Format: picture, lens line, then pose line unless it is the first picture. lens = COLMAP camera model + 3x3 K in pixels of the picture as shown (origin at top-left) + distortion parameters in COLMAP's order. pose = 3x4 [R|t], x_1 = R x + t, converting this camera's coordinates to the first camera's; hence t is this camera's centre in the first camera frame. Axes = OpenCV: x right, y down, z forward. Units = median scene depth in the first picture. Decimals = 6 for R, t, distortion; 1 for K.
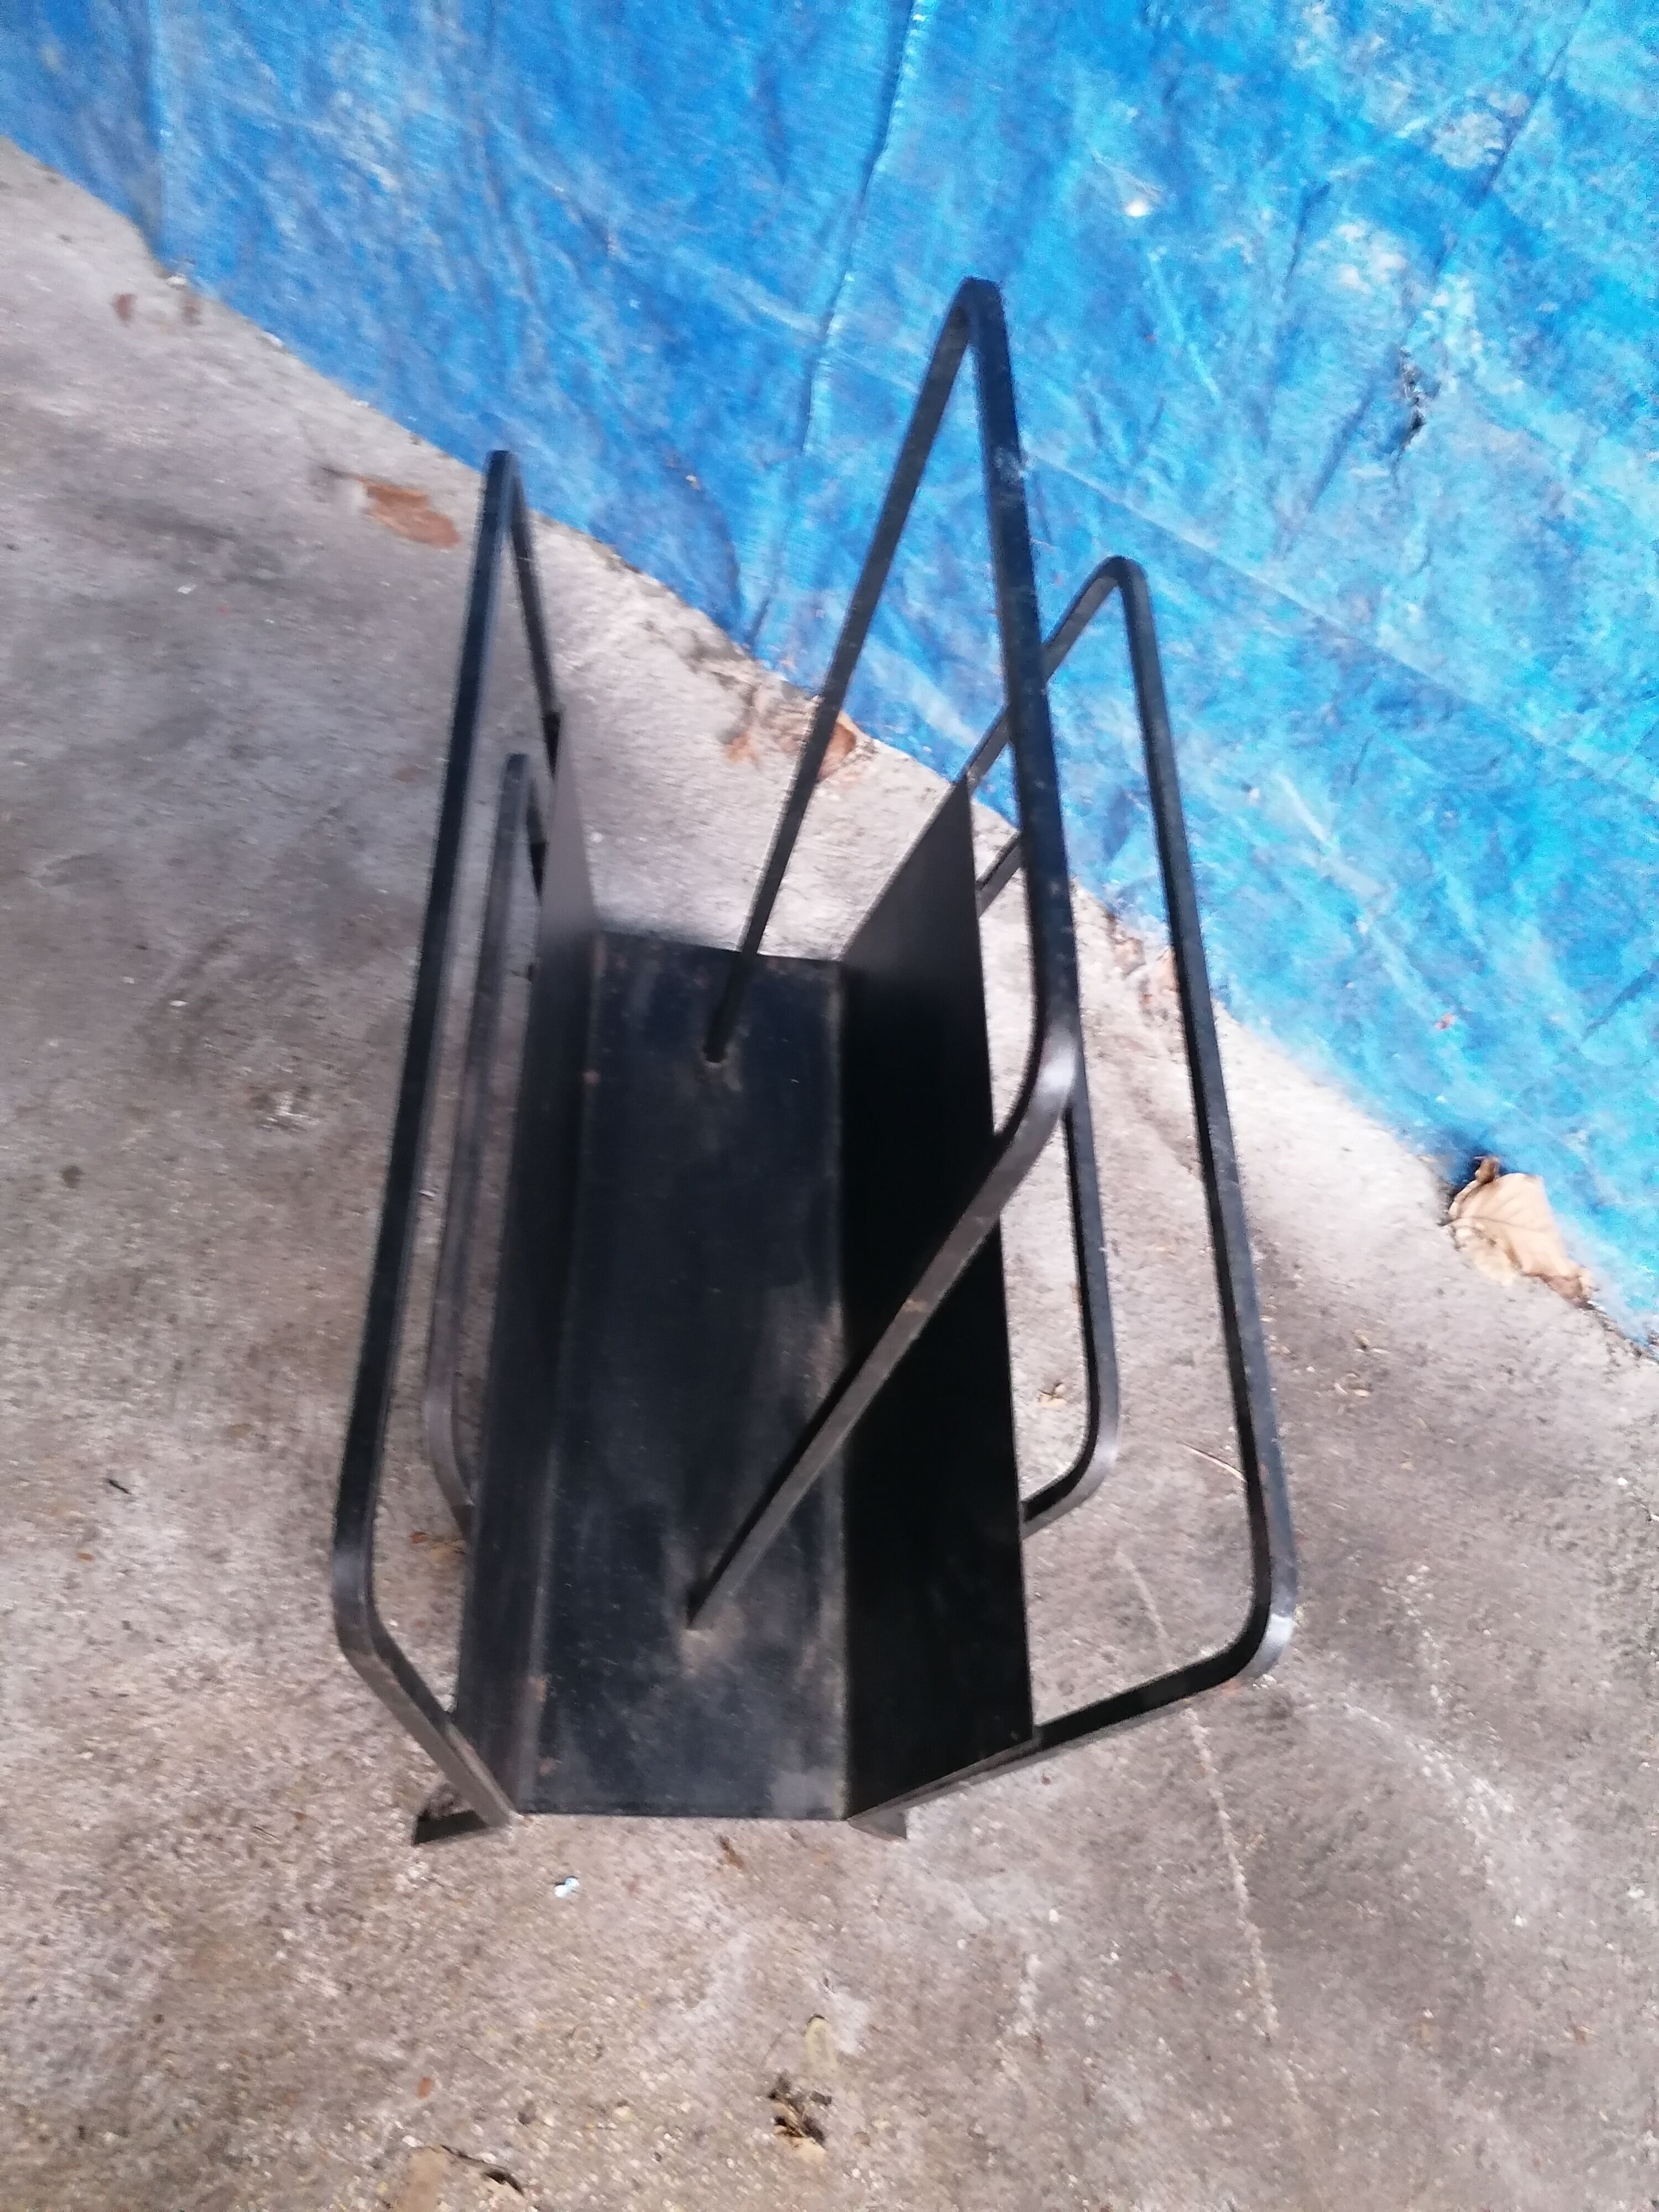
lens RADIAL K [[1742.1, 0, 837.0], [0, 1742.1, 1110.2], [0, 0, 1]] dist [-0.002419, 0.002187]
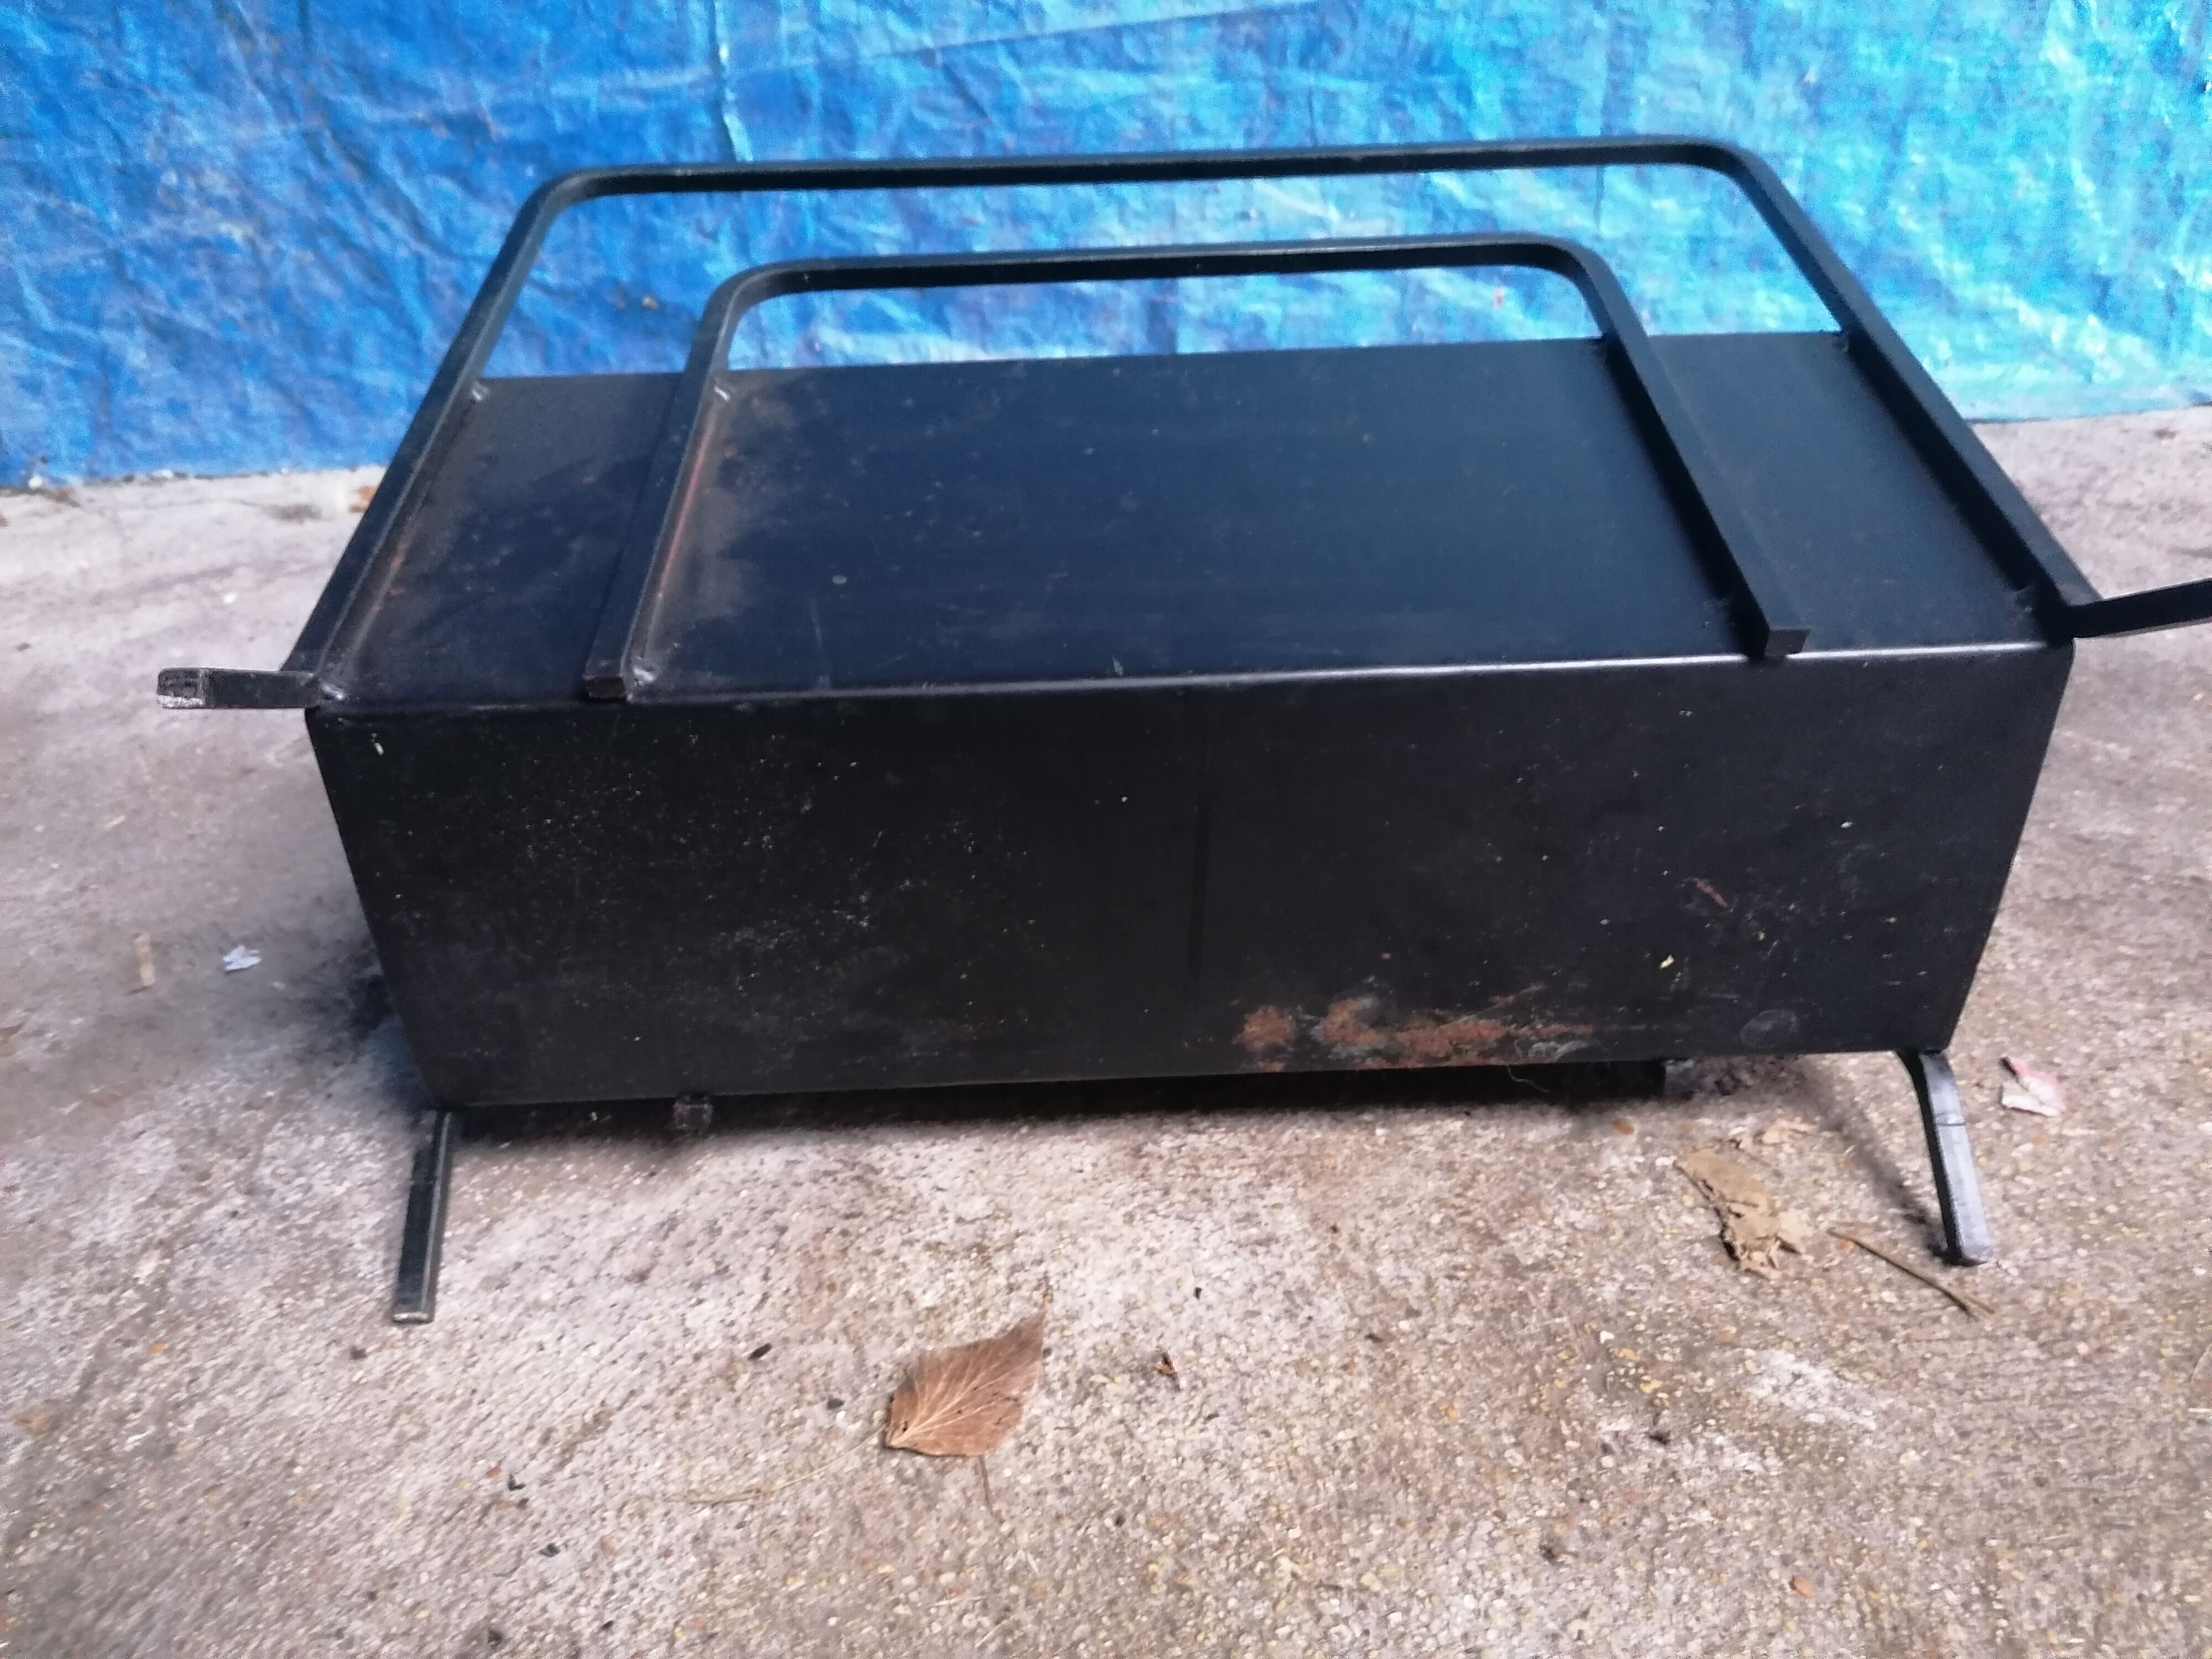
lens RADIAL K [[1742.1, 0, 1098.8], [0, 1742.1, 825.3], [0, 0, 1]] dist [-0.002419, 0.002187]
pose [[0.779290, -0.494421, 0.385038, -0.494608], [0.610542, 0.737493, -0.288692, 0.400894], [-0.141228, 0.460057, 0.876586, 0.190768]]
